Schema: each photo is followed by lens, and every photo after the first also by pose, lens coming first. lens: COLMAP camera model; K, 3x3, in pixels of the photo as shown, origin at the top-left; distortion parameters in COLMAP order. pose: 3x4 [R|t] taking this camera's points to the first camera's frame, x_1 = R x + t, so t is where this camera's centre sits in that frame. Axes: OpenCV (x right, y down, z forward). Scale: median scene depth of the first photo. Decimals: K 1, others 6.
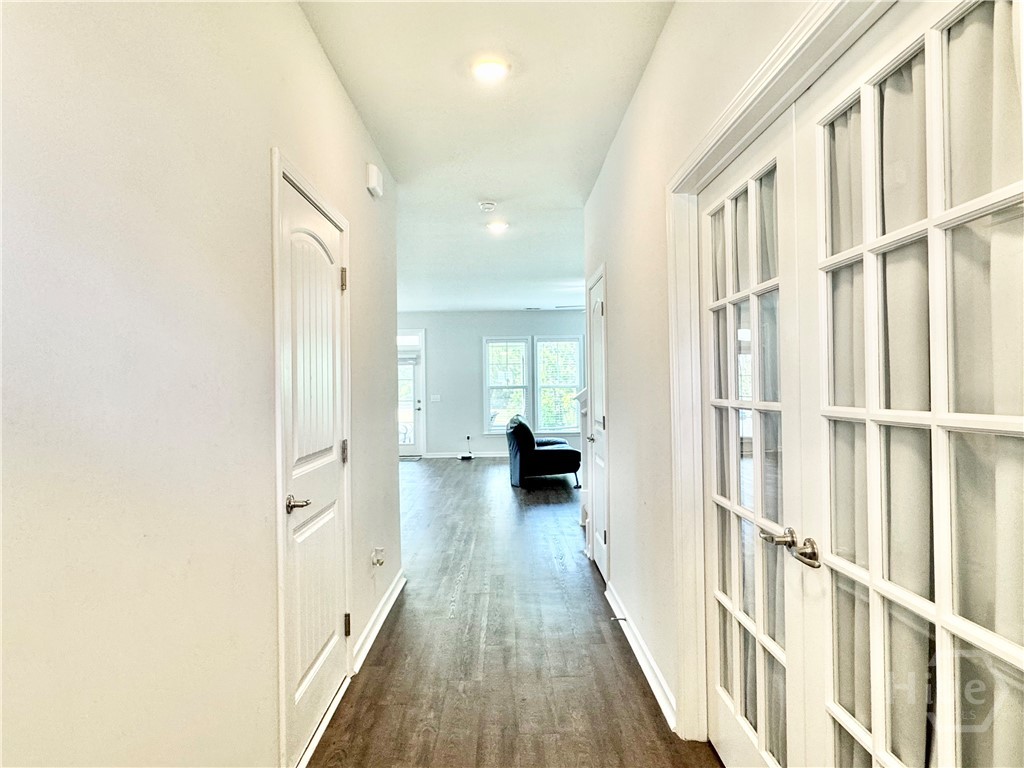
lens RADIAL K [[647.1, 0, 512.0], [0, 647.1, 384.0], [0, 0, 1]] dist [-0.000043, -0.000211]
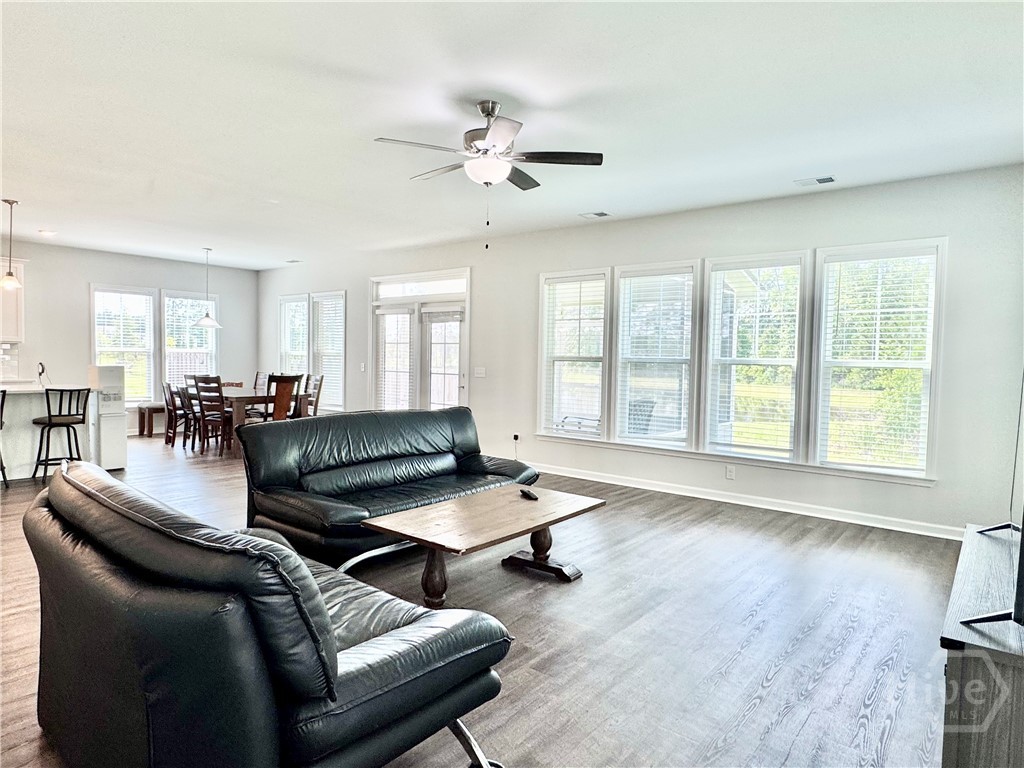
lens RADIAL K [[614.8, 0, 512.0], [0, 614.8, 384.0], [0, 0, 1]] dist [0.004249, 0.000232]
pose [[0.769374, 0.056026, -0.636337, 0.314537], [-0.028072, 0.998149, 0.053941, -0.000499], [0.638181, -0.023637, 0.769523, 0.554388]]
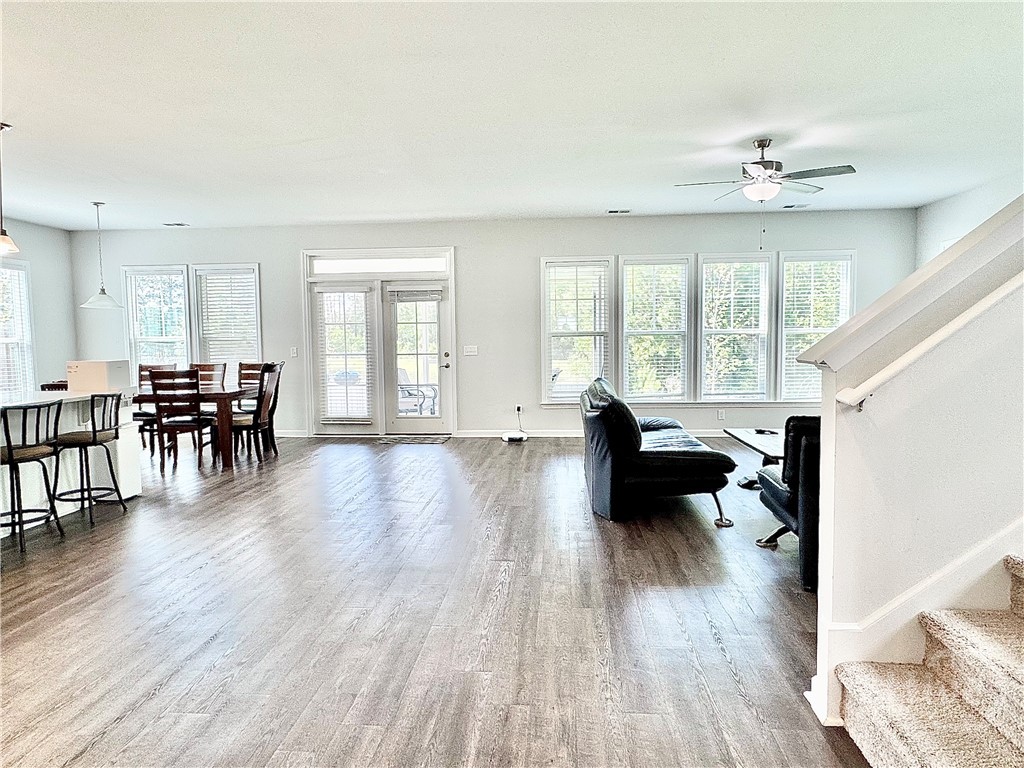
lens RADIAL K [[647.1, 0, 512.0], [0, 647.1, 384.0], [0, 0, 1]] dist [-0.000043, -0.000211]
pose [[0.996221, 0.007672, -0.086513, -0.016629], [-0.000905, 0.996953, 0.077994, 0.004574], [0.086848, -0.077621, 0.993193, 0.337214]]
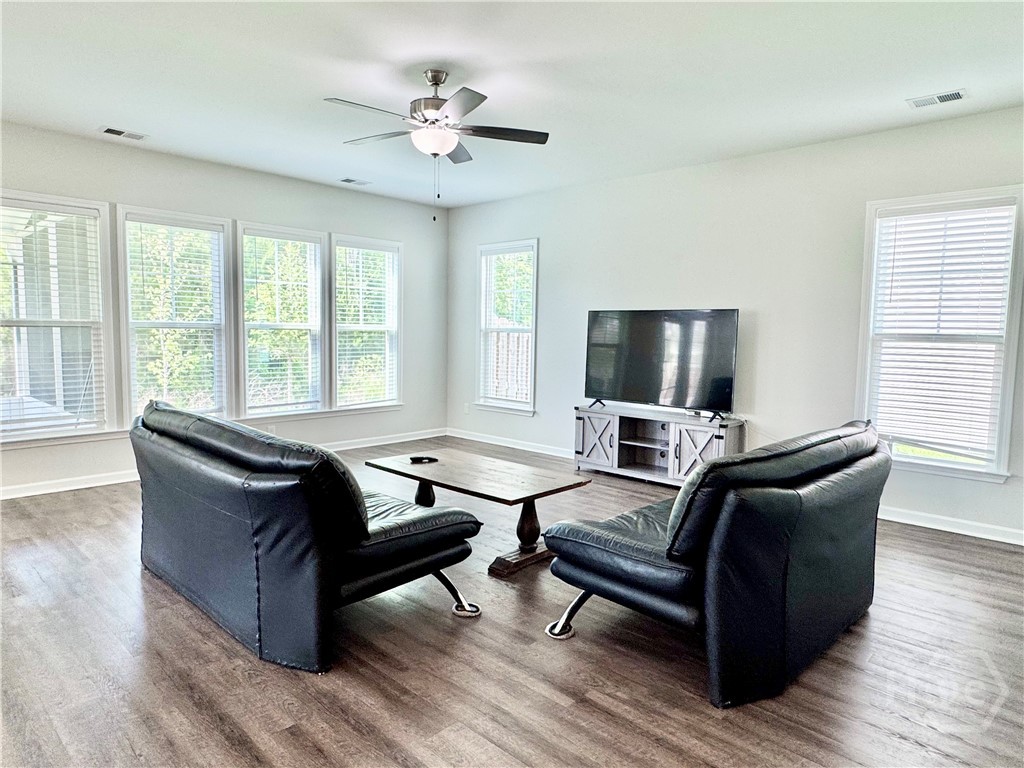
lens RADIAL K [[625.2, 0, 512.0], [0, 625.2, 384.0], [0, 0, 1]] dist [-0.003111, -0.000477]
pose [[0.691693, -0.036937, 0.721246, -0.089008], [-0.028327, 0.996535, 0.078202, 0.004187], [-0.721636, -0.074523, 0.688250, 0.535917]]
